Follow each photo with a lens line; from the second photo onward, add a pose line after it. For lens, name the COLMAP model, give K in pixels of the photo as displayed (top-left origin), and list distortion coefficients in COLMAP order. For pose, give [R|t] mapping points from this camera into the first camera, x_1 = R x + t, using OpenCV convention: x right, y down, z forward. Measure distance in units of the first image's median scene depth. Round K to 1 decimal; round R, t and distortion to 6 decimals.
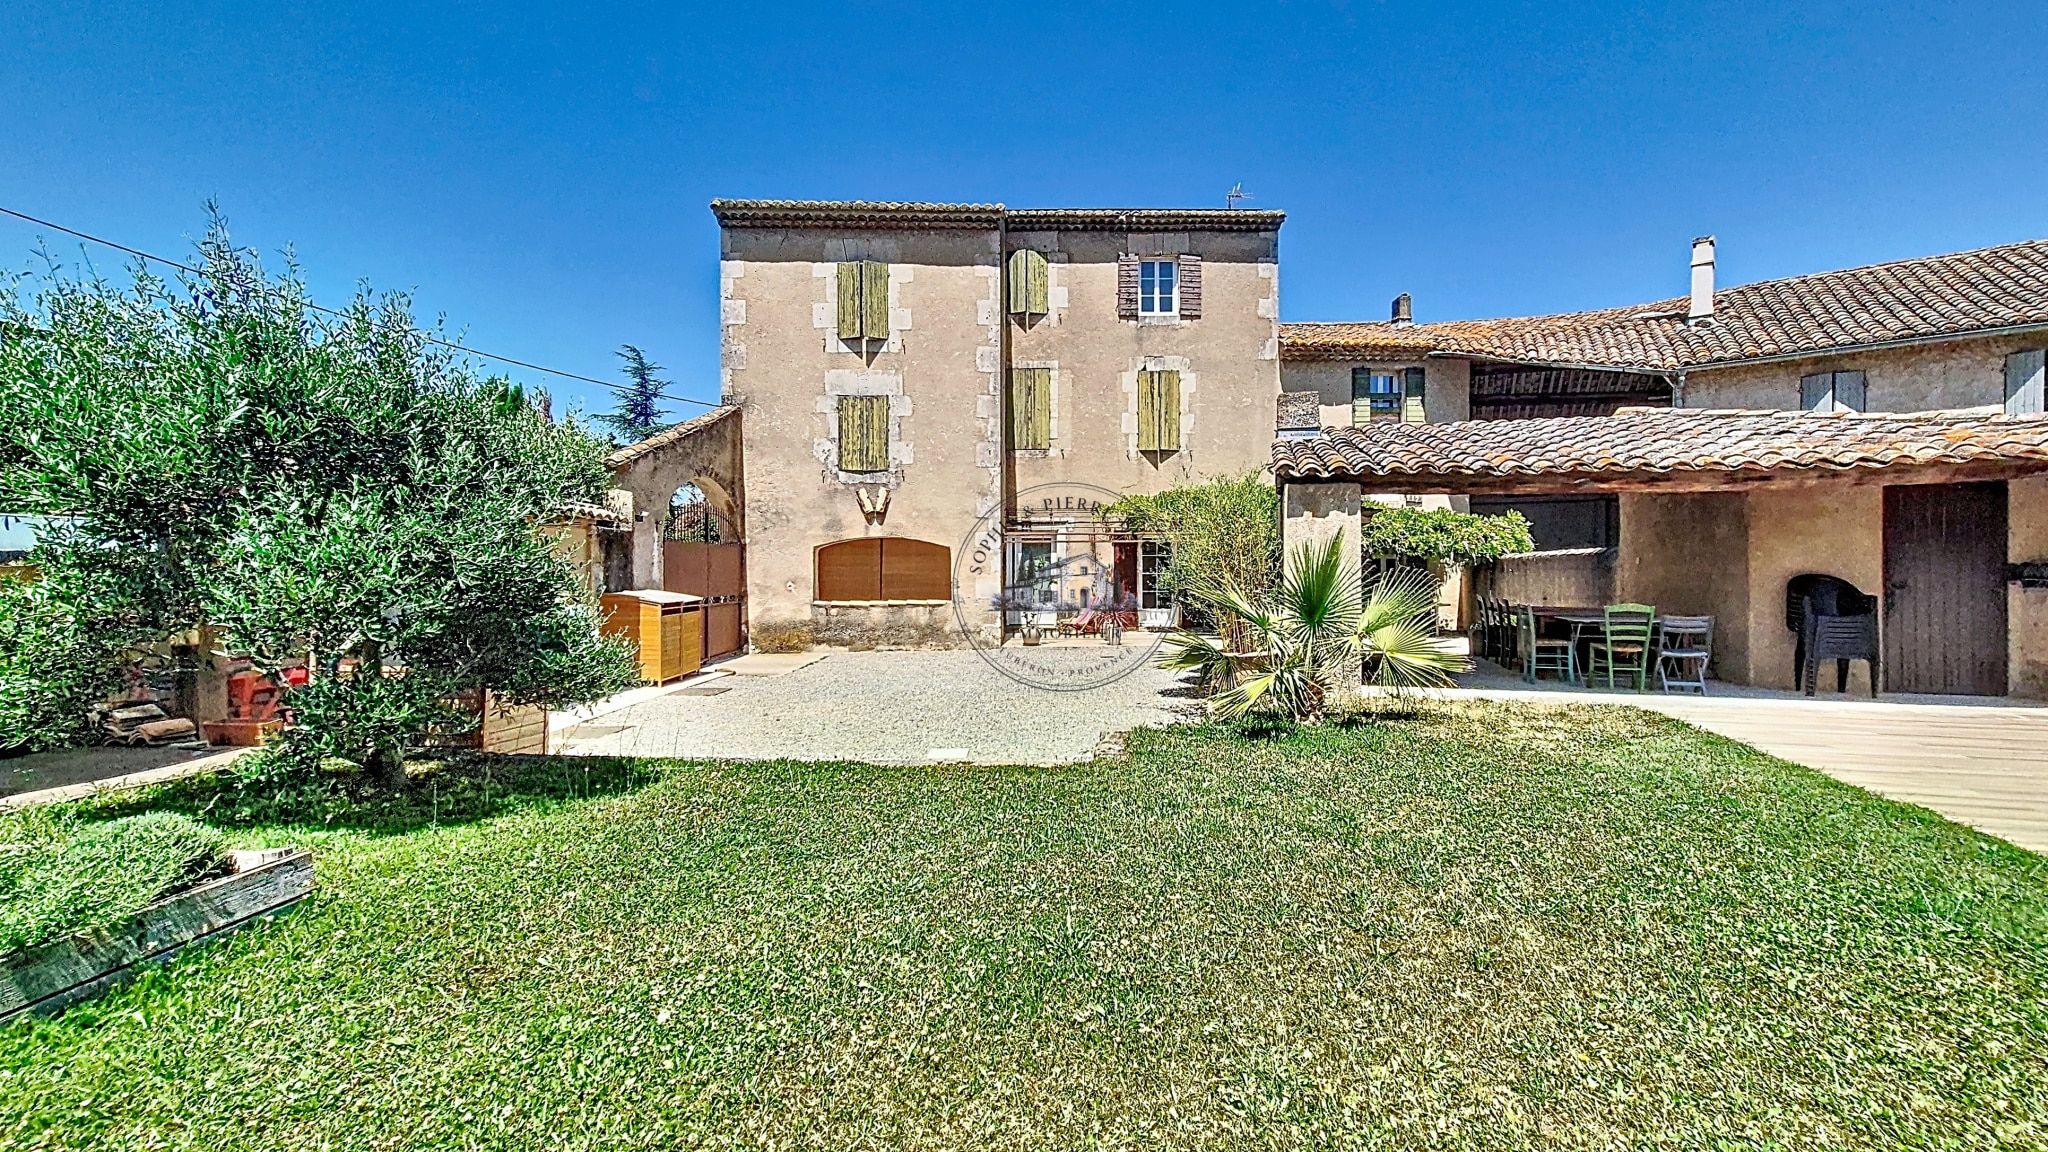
lens RADIAL K [[842.7, 0, 1031.2], [0, 842.7, 570.2], [0, 0, 1]] dist [0.017944, 0.001564]
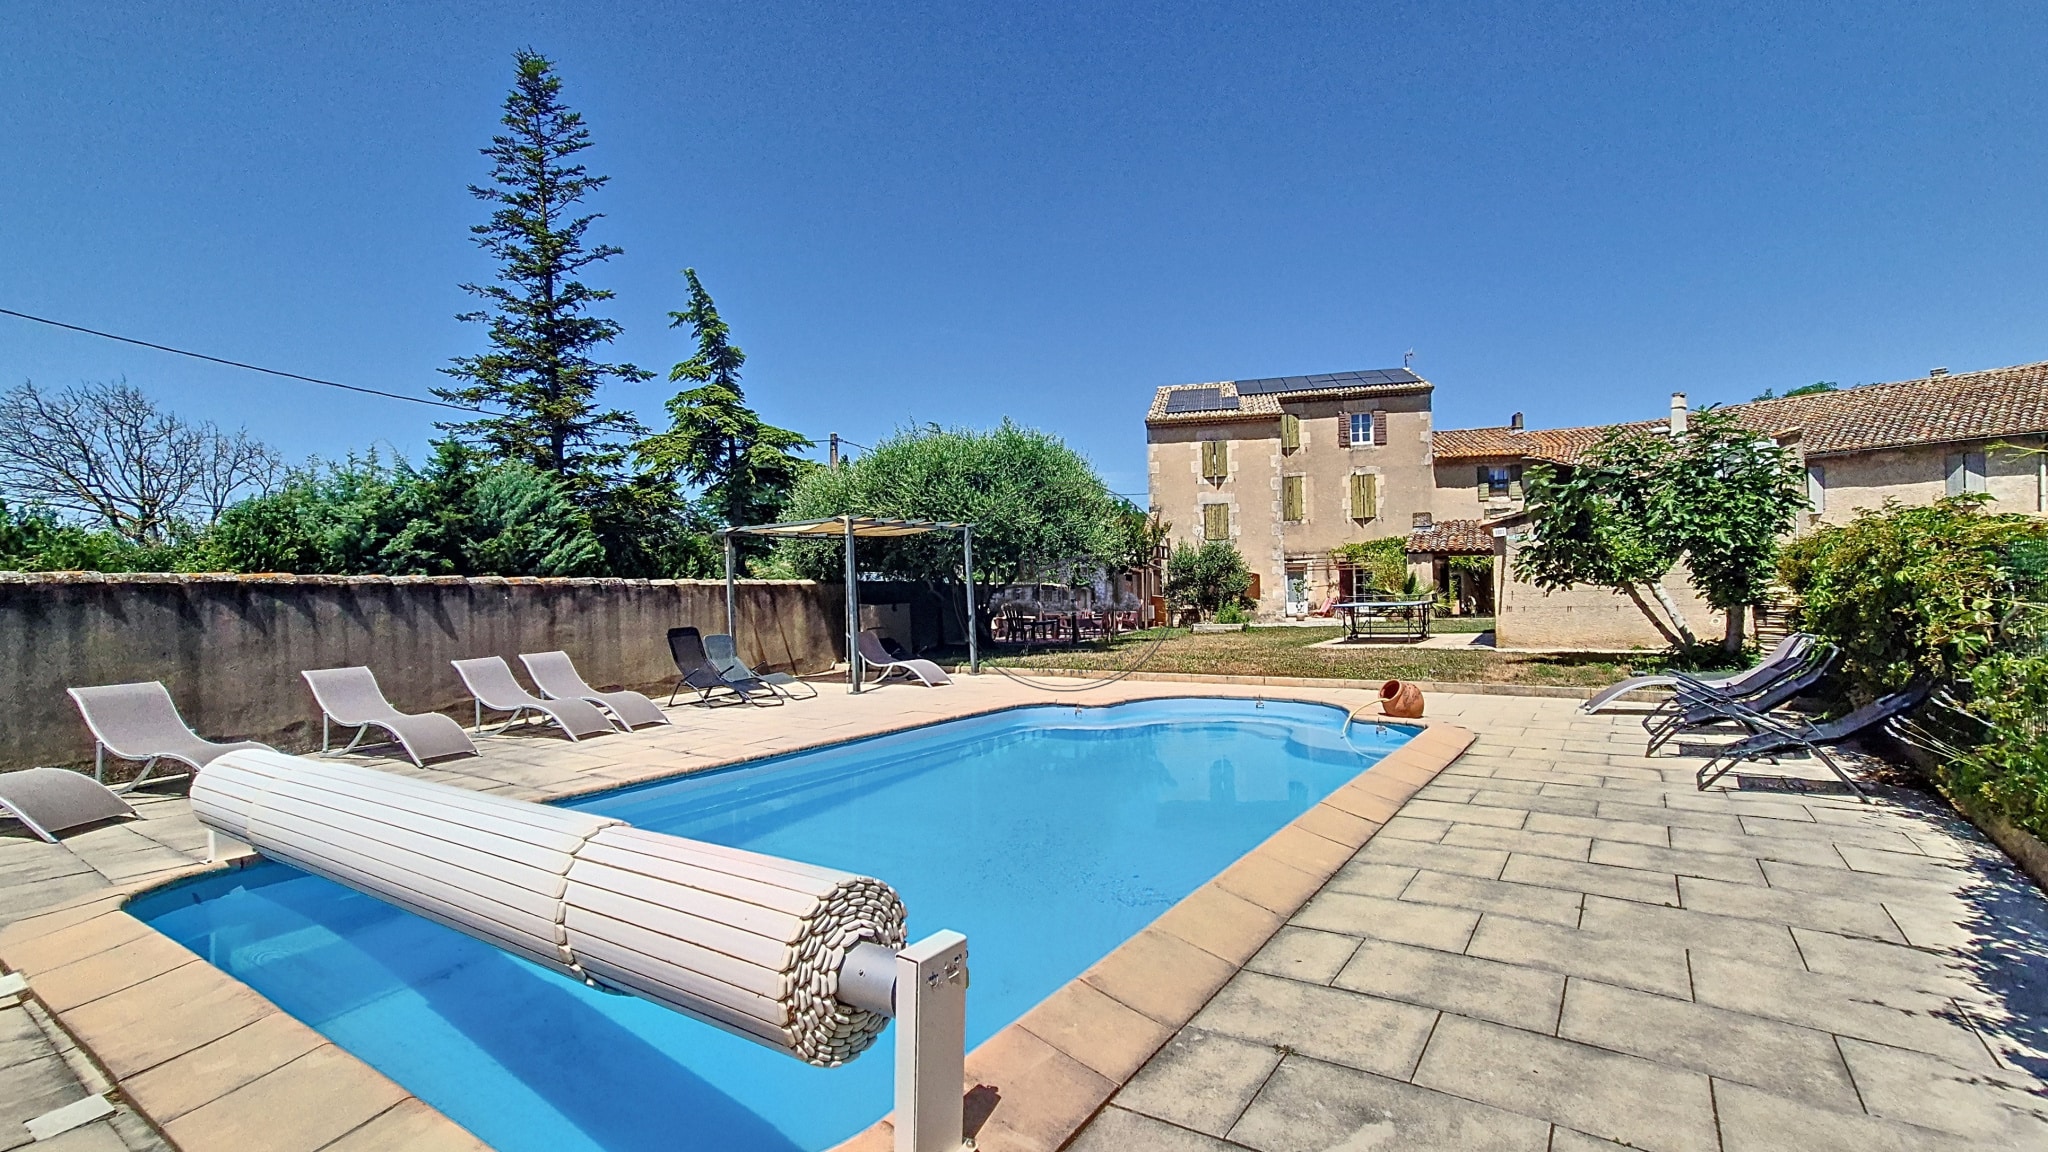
lens RADIAL K [[903.0, 0, 1023.1], [0, 903.0, 591.7], [0, 0, 1]] dist [-0.000138, -0.000033]
pose [[0.977428, -0.021408, -0.210182, -0.165038], [0.021741, 0.999763, -0.000726, 0.004186], [0.210148, -0.003860, 0.977662, -1.085847]]
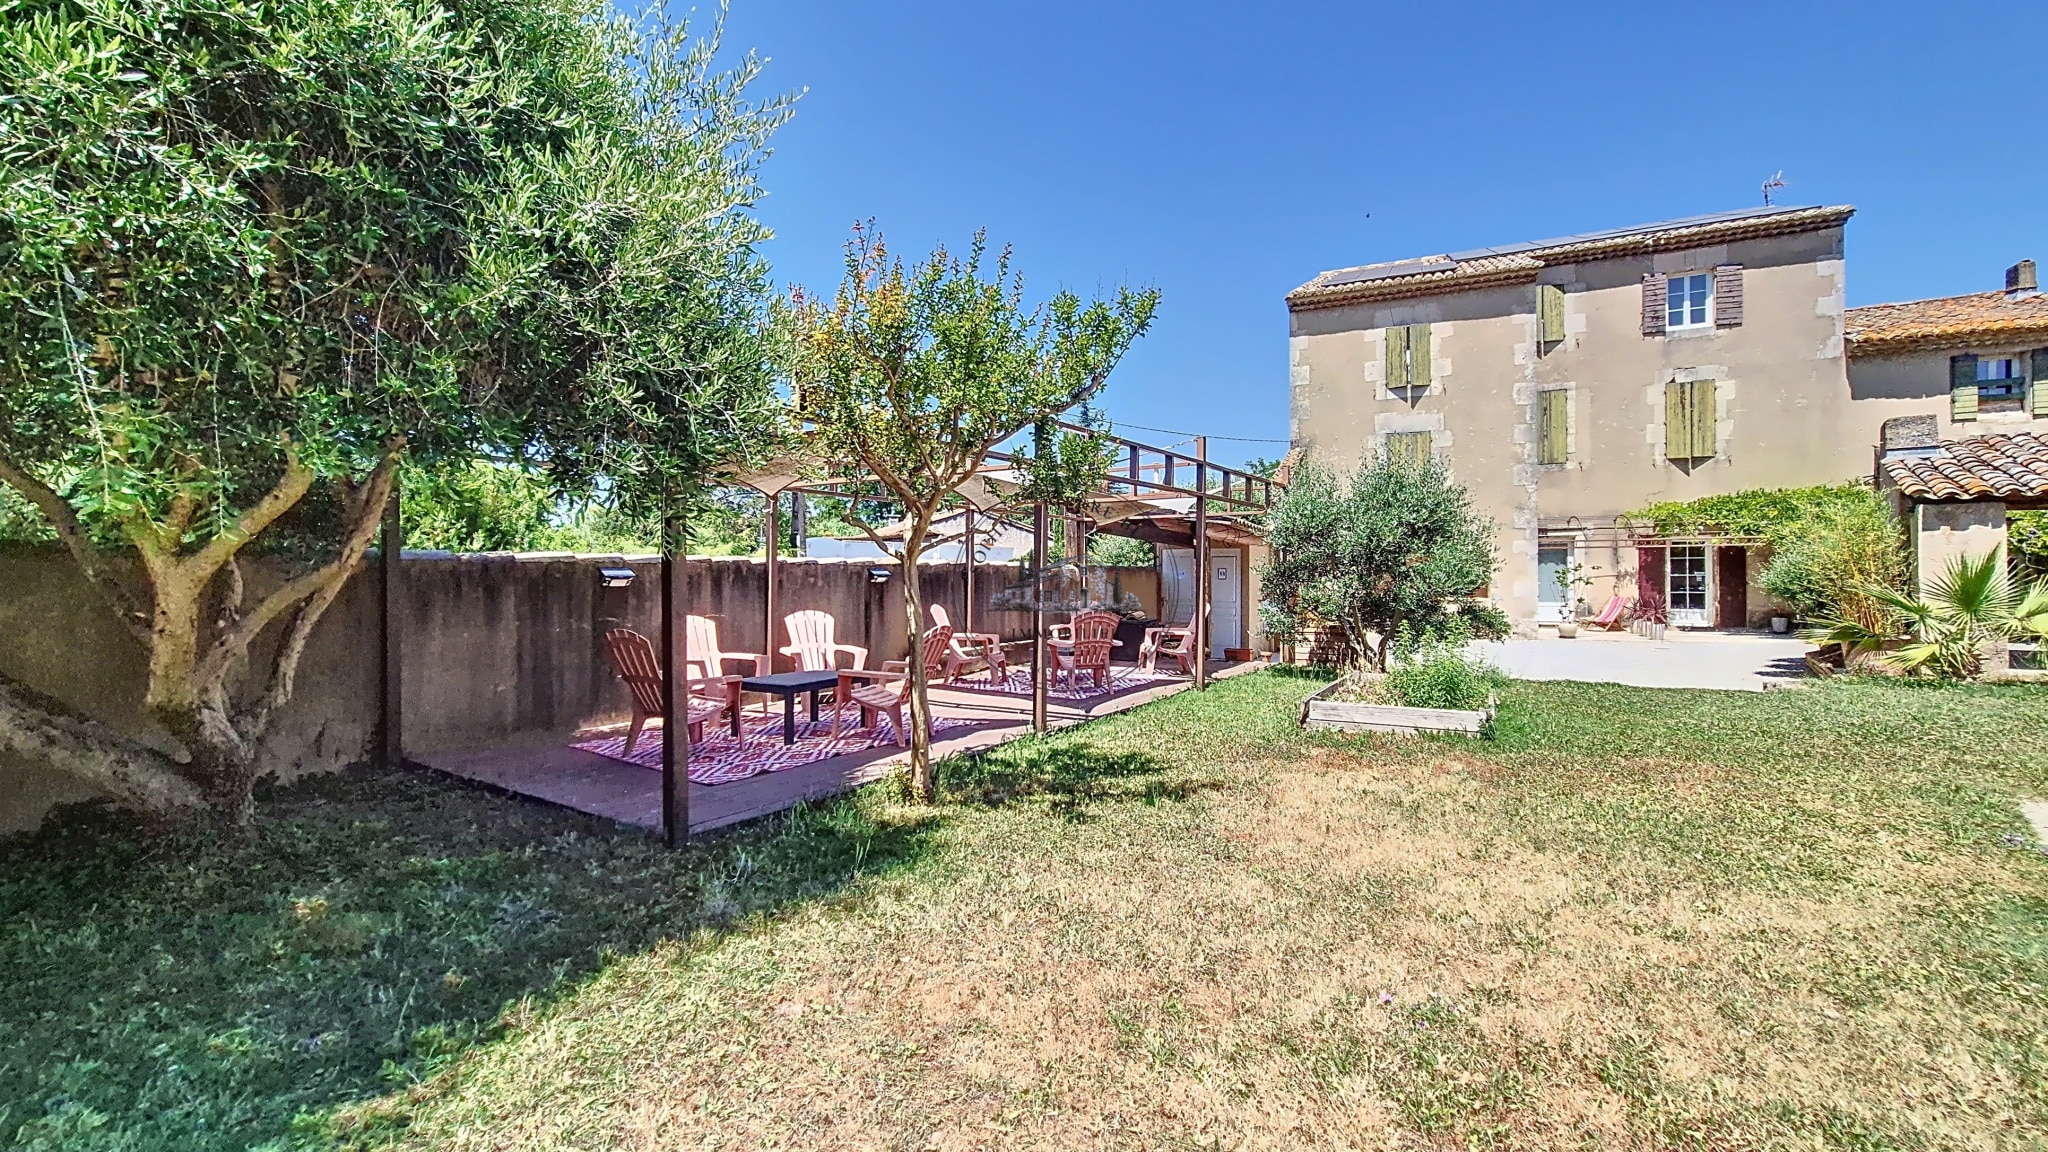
lens RADIAL K [[842.7, 0, 1029.0], [0, 842.7, 568.6], [0, 0, 1]] dist [0.017944, 0.001564]
pose [[0.909743, -0.003035, -0.415161, -0.157084], [0.001524, 0.999991, -0.003972, -0.001468], [0.415169, 0.002981, 0.909739, -0.301908]]
